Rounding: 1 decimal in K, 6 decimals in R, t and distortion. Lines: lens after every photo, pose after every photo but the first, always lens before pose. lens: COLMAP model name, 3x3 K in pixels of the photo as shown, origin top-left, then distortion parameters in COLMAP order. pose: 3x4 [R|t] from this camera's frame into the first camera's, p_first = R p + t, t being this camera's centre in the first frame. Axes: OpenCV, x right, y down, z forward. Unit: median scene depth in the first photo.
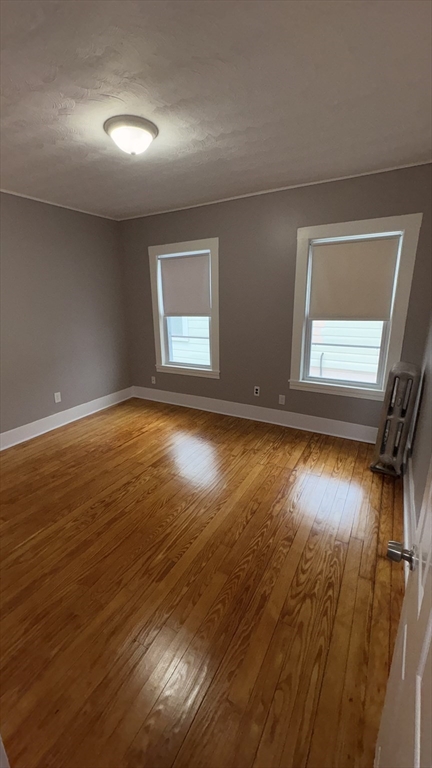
lens RADIAL K [[305.7, 0, 217.3], [0, 305.7, 383.6], [0, 0, 1]] dist [-0.000906, -0.000390]
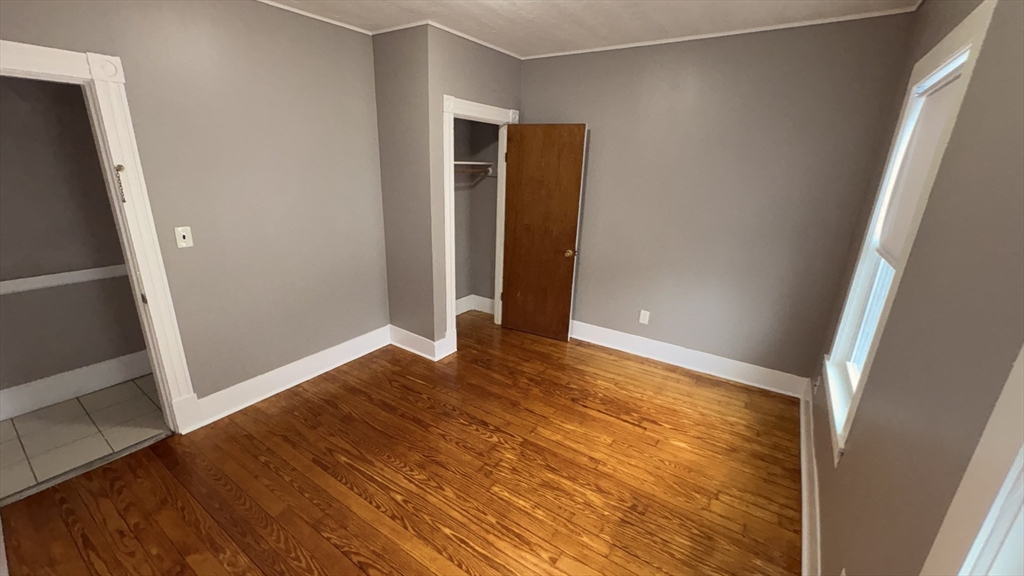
lens RADIAL K [[407.6, 0, 513.4], [0, 407.6, 289.1], [0, 0, 1]] dist [-0.000906, -0.000390]
pose [[-0.075413, 0.312197, -0.947019, 0.482789], [-0.304580, 0.897123, 0.320003, -0.278563], [0.949497, 0.312575, 0.027434, 0.793224]]
